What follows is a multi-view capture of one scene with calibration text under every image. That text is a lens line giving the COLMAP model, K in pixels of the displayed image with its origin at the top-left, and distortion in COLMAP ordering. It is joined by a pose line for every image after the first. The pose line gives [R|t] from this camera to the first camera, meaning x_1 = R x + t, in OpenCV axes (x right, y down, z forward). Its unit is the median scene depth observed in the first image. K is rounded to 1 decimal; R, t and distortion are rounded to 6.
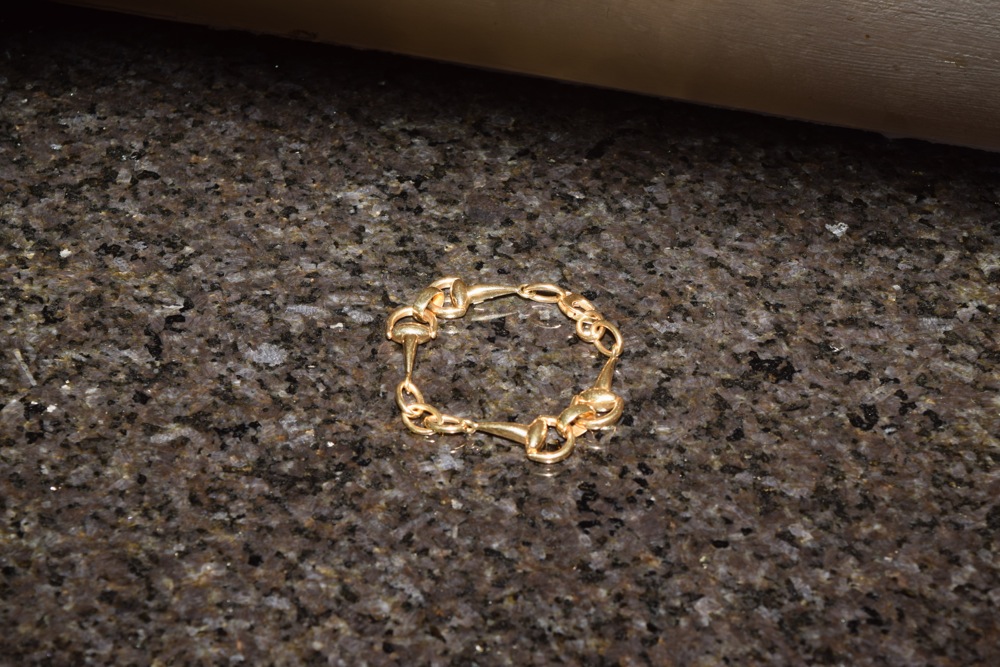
lens RADIAL K [[2171.8, 0, 501.4], [0, 2171.8, 331.8], [0, 0, 1]] dist [0.051768, 0.000000]
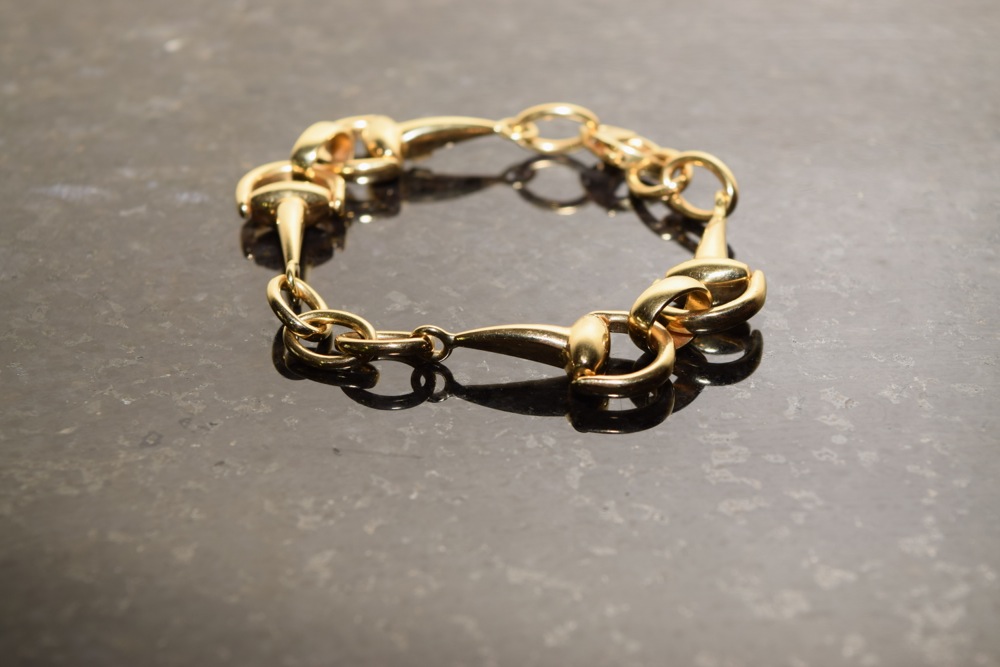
lens RADIAL K [[2171.8, 0, 498.1], [0, 2171.8, 337.1], [0, 0, 1]] dist [0.051768, 0.000000]
pose [[0.994381, -0.053192, 0.091527, -0.039800], [0.070196, 0.978492, -0.193975, 0.119869], [-0.079241, 0.199310, 0.976727, 0.511351]]
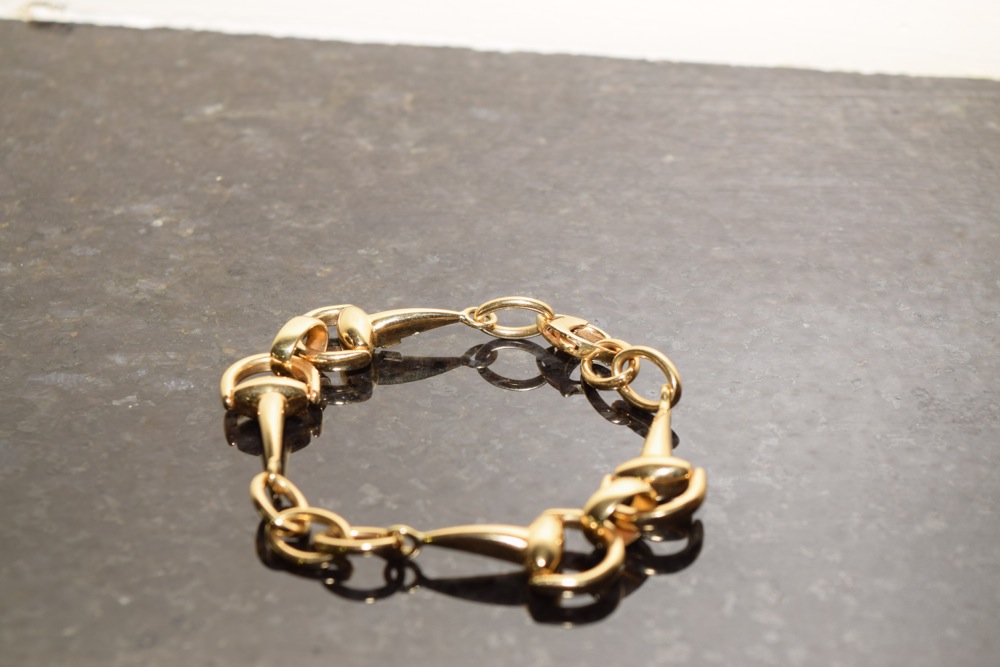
lens RADIAL K [[2171.8, 0, 502.8], [0, 2171.8, 338.9], [0, 0, 1]] dist [0.051768, 0.000000]
pose [[0.992044, -0.057499, 0.111998, -0.042112], [0.077837, 0.979333, -0.186676, 0.084563], [-0.098949, 0.193908, 0.976017, 0.463235]]
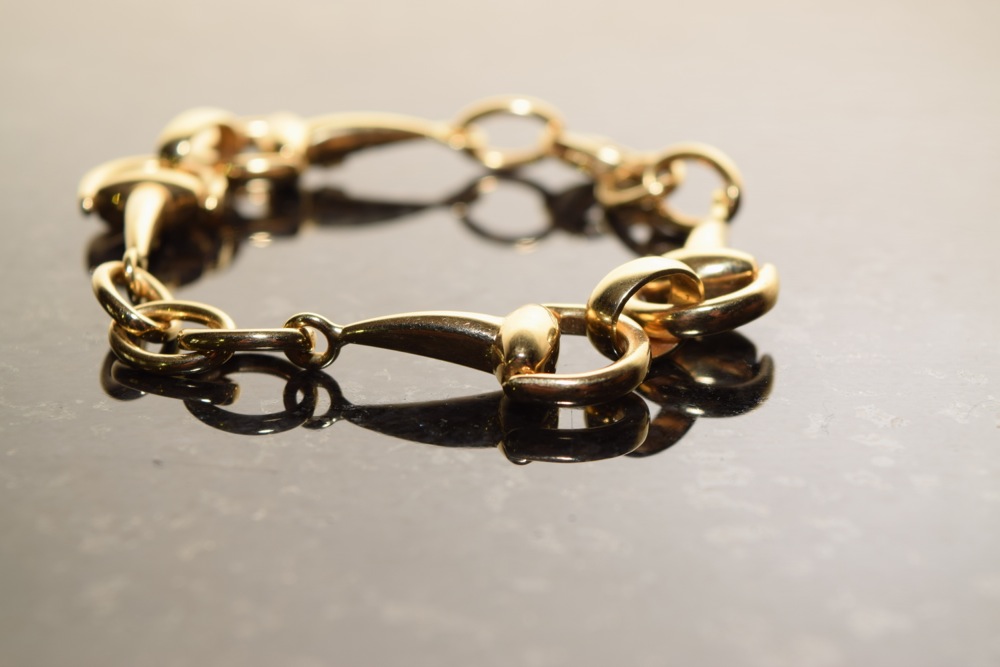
lens RADIAL K [[2171.8, 0, 502.2], [0, 2171.8, 325.4], [0, 0, 1]] dist [0.051768, 0.000000]
pose [[0.996208, -0.017650, 0.085193, -0.013817], [0.047354, 0.931454, -0.360765, 0.146297], [-0.072986, 0.363431, 0.928758, 0.638868]]
